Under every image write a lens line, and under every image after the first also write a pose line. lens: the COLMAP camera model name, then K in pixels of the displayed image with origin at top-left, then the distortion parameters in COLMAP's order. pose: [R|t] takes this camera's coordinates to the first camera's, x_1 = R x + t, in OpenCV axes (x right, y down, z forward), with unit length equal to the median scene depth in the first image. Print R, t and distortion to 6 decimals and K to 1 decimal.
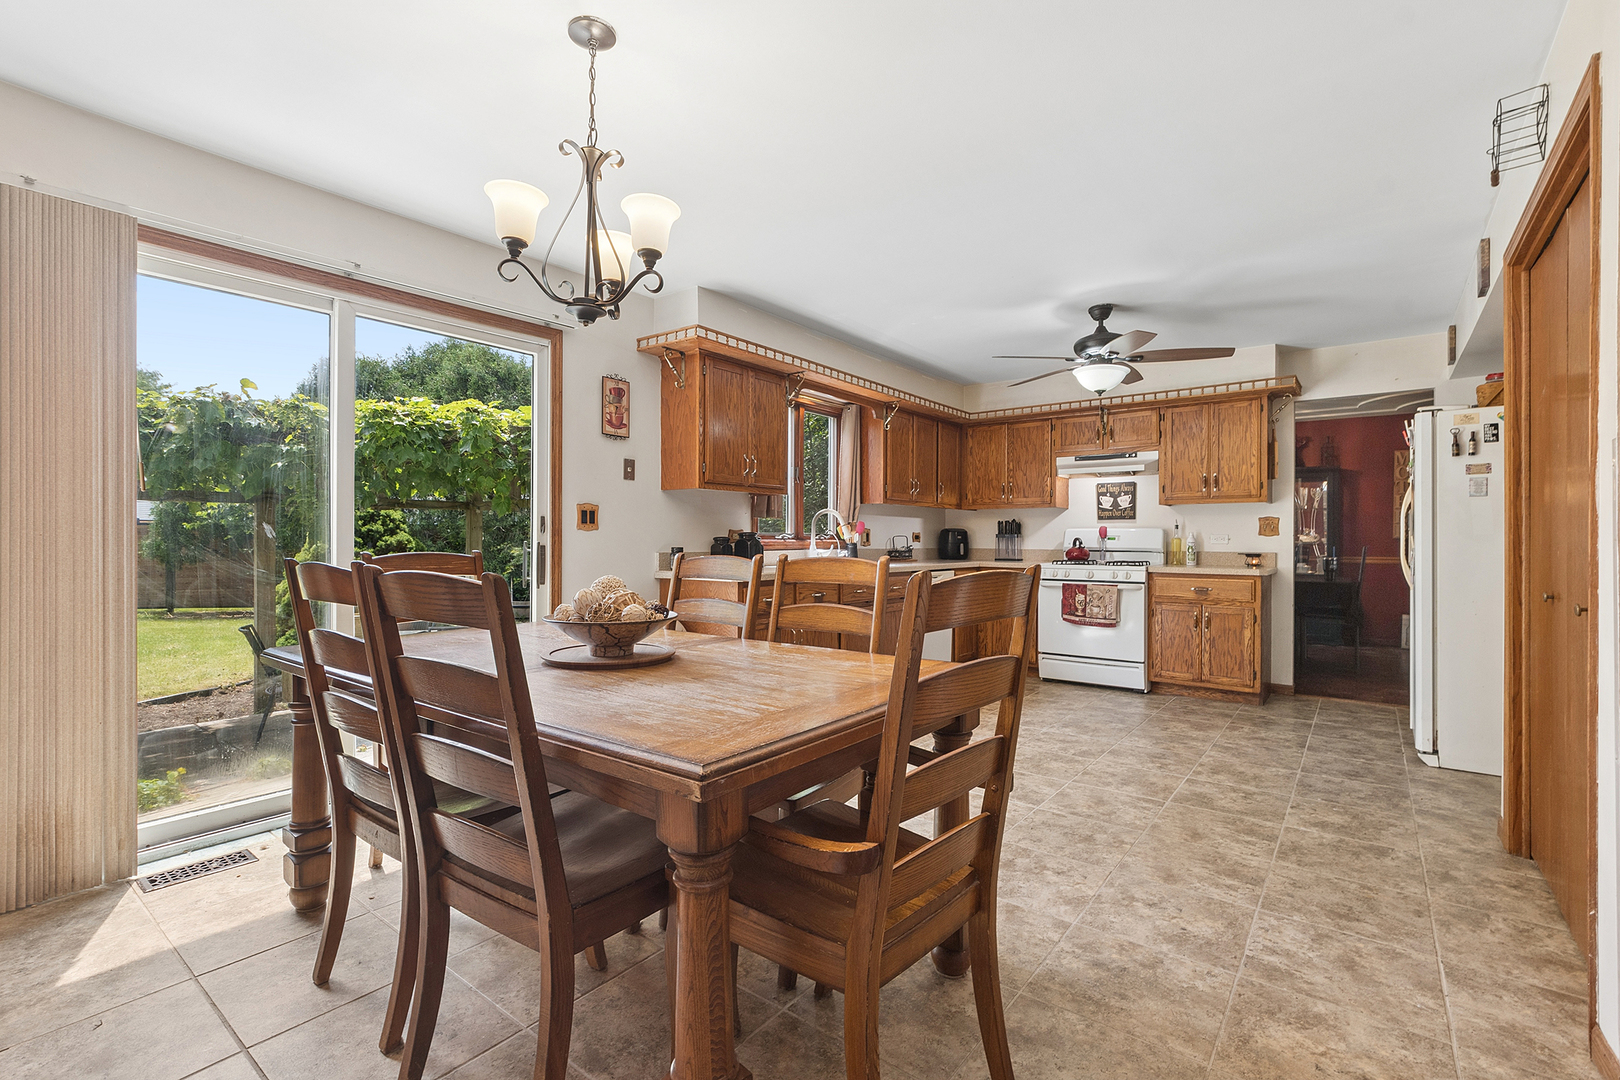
lens RADIAL K [[718.6, 0, 806.9], [0, 718.6, 536.9], [0, 0, 1]] dist [0.000148, -0.000688]
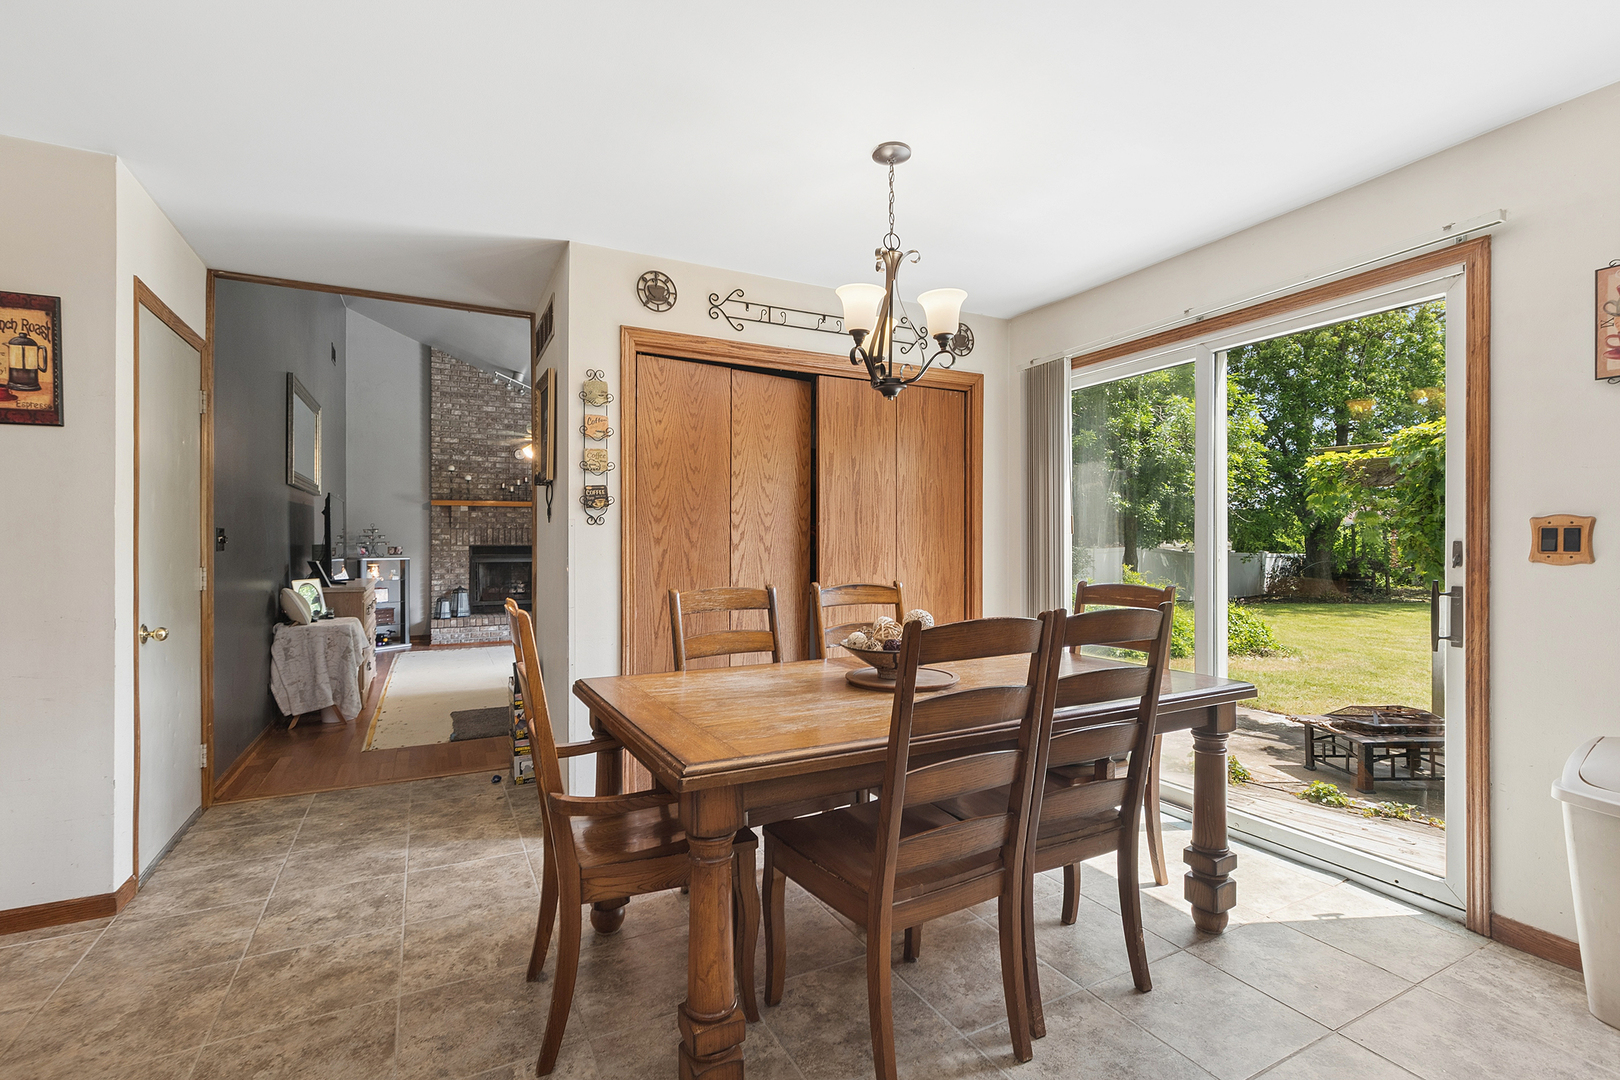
lens RADIAL K [[741.9, 0, 814.7], [0, 741.9, 537.9], [0, 0, 1]] dist [0.000734, -0.000194]
pose [[-0.410495, -0.011253, -0.911793, 0.327923], [0.002361, 0.999907, -0.013404, -0.016396], [0.911860, -0.007655, -0.410430, 0.519611]]
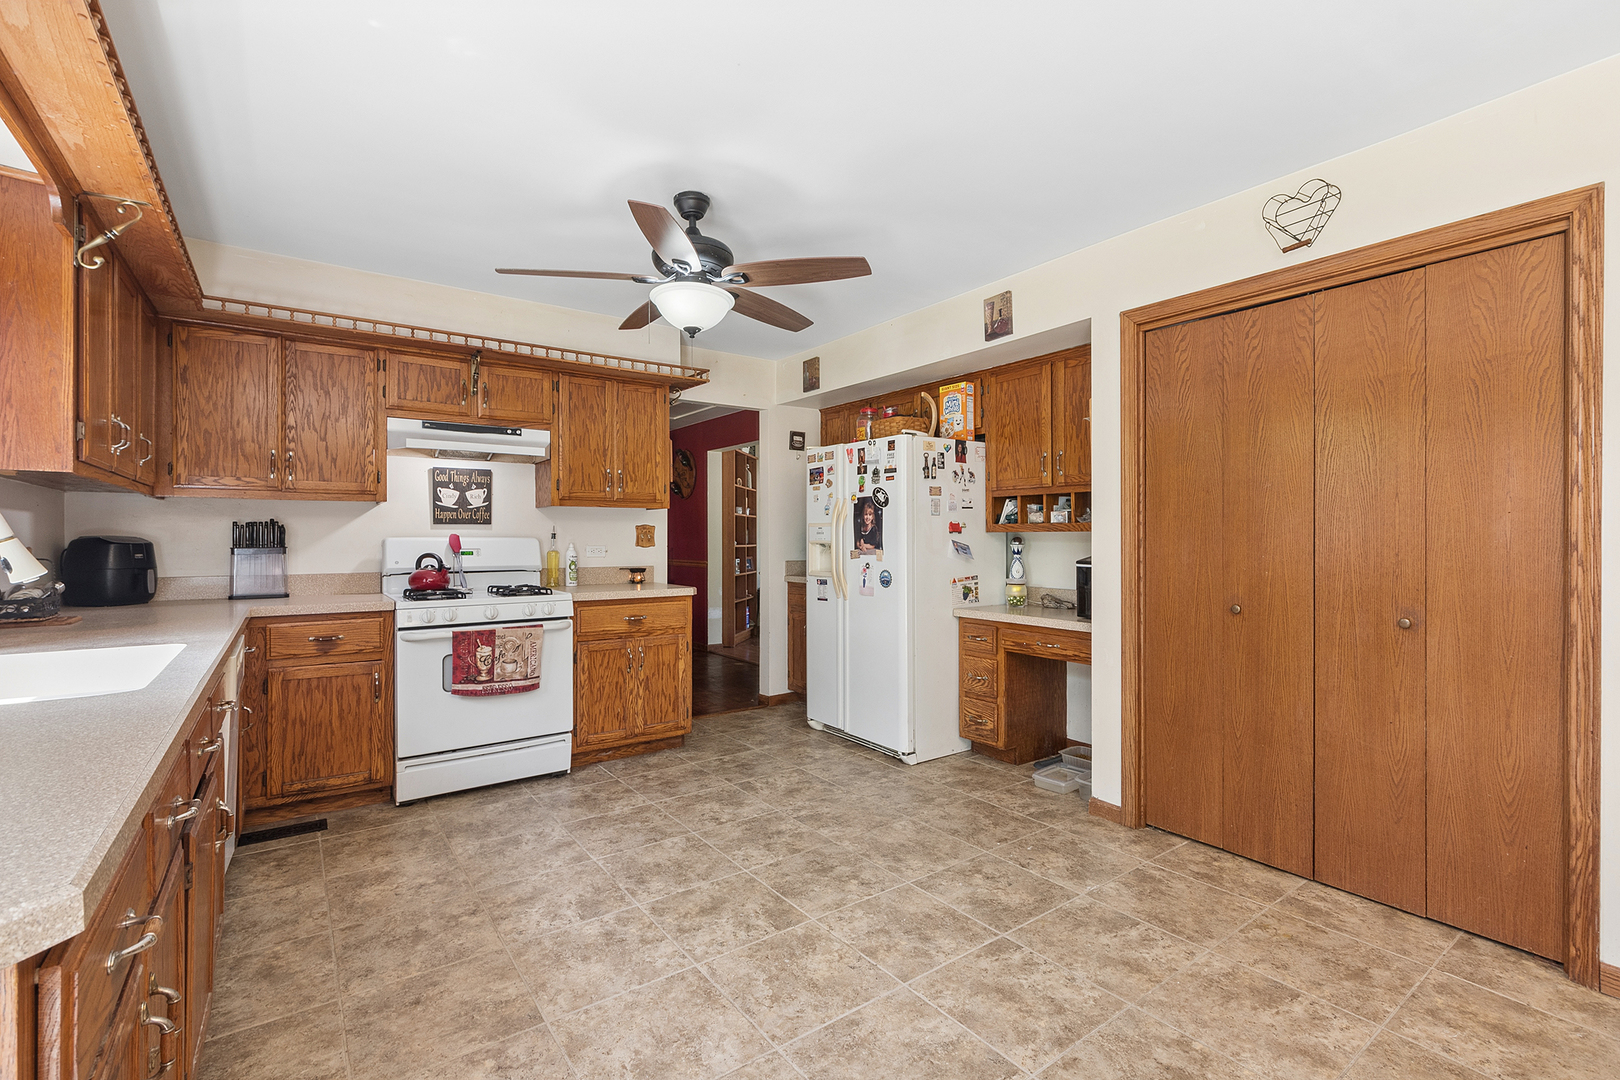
lens RADIAL K [[718.6, 0, 806.9], [0, 718.6, 536.9], [0, 0, 1]] dist [0.000148, -0.000688]
pose [[0.277698, -0.003284, 0.960663, -0.140819], [-0.001180, 0.999992, 0.003760, -0.017524], [-0.960668, -0.002177, 0.277692, 0.586469]]
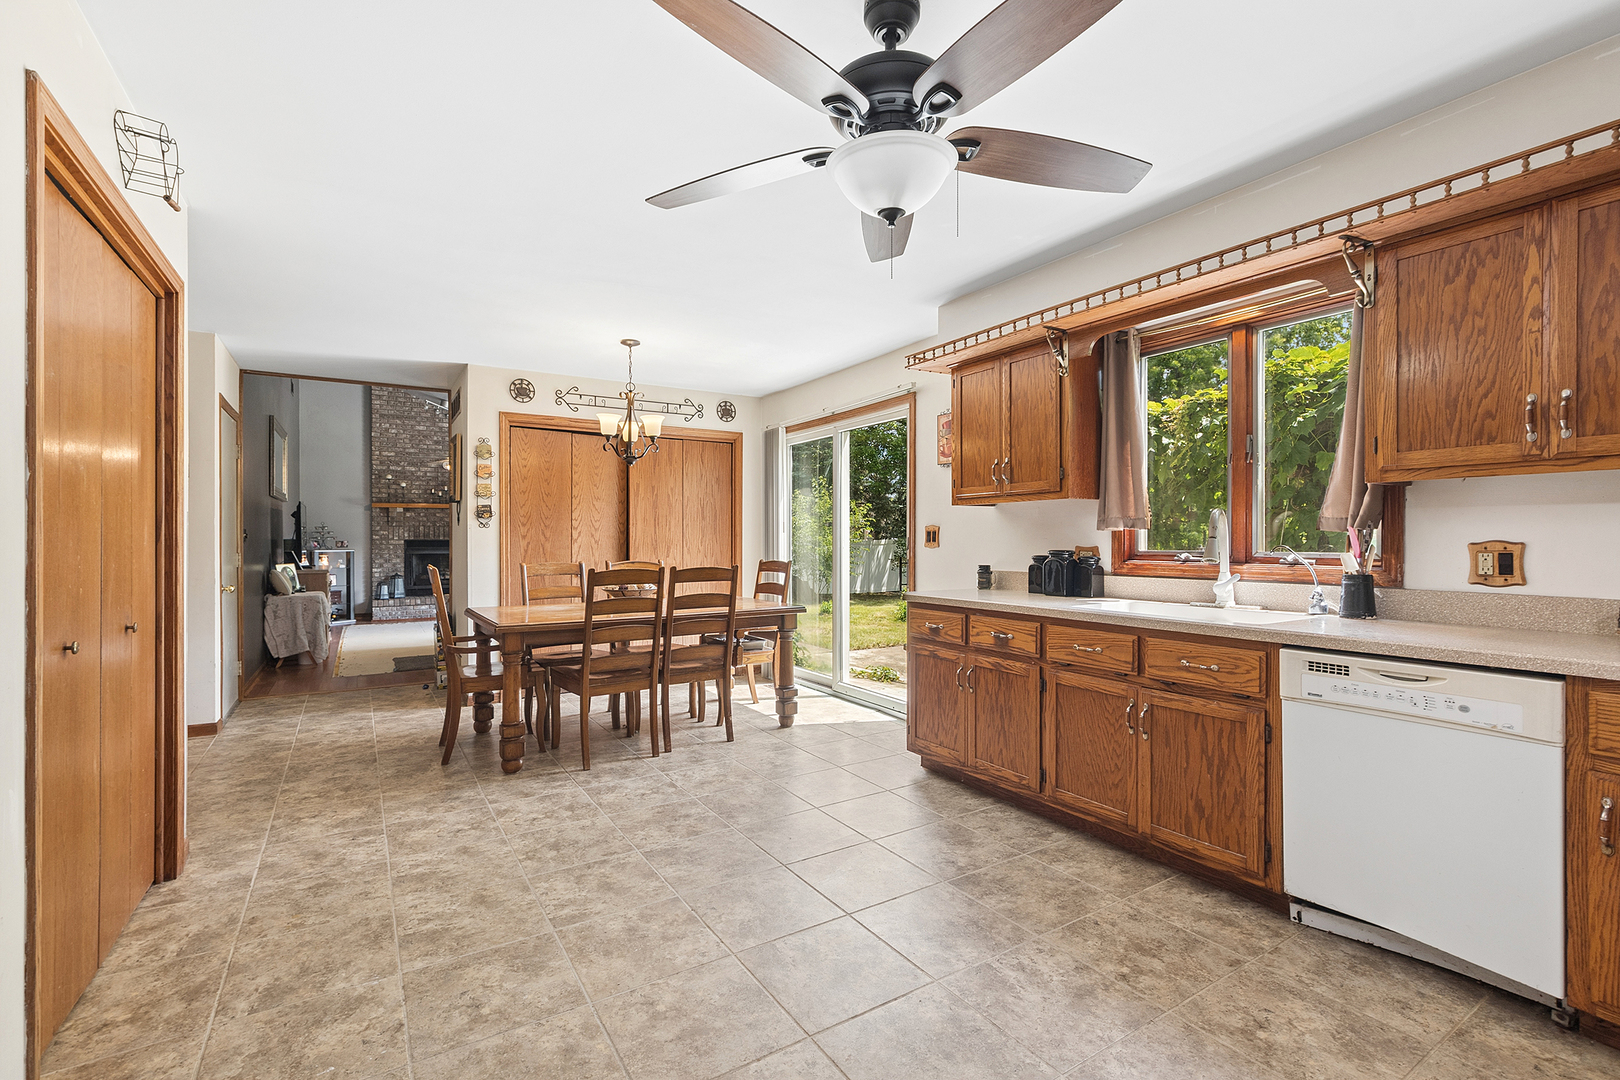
lens RADIAL K [[718.6, 0, 806.9], [0, 718.6, 536.9], [0, 0, 1]] dist [0.000148, -0.000688]
pose [[-0.337755, -0.005951, -0.941215, 0.652738], [0.002937, 0.999968, -0.007376, -0.013843], [0.941229, -0.005256, -0.337727, 0.882093]]
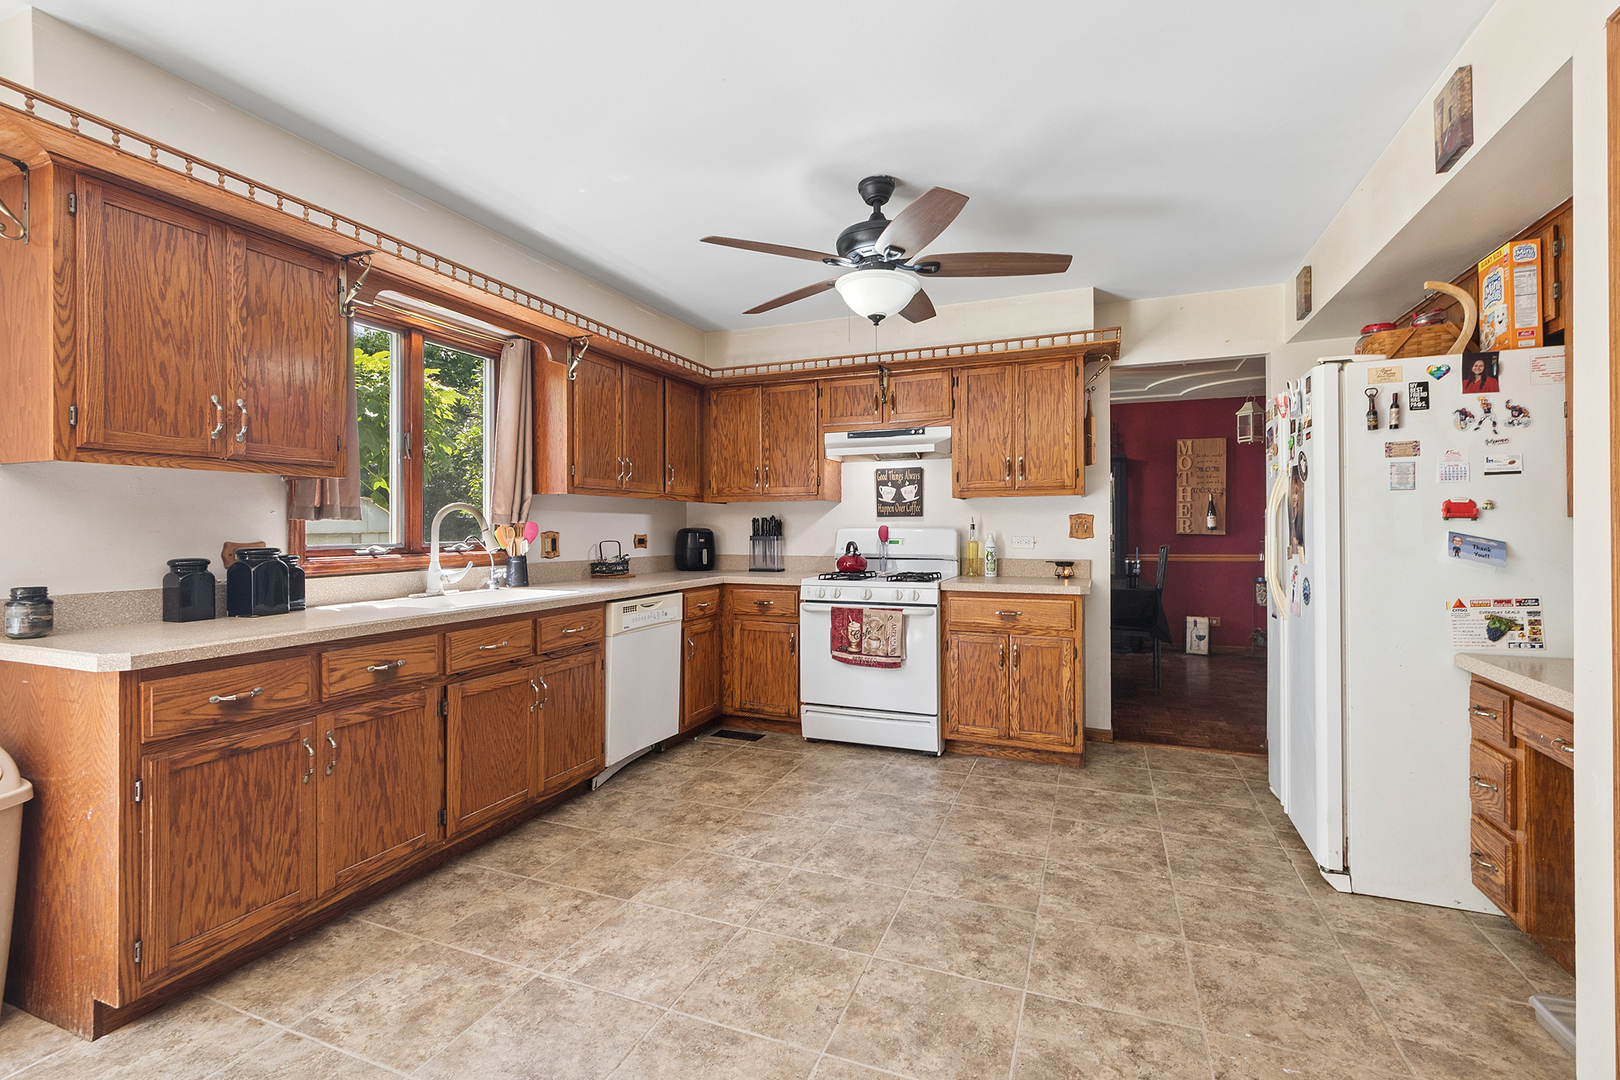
lens RADIAL K [[729.6, 0, 799.4], [0, 729.6, 524.2], [0, 0, 1]] dist [0.009516, -0.000685]
pose [[0.962722, -0.005672, 0.270433, 0.137264], [0.006333, 0.999979, -0.001573, -0.018015], [-0.270418, 0.003227, 0.962738, 0.327581]]
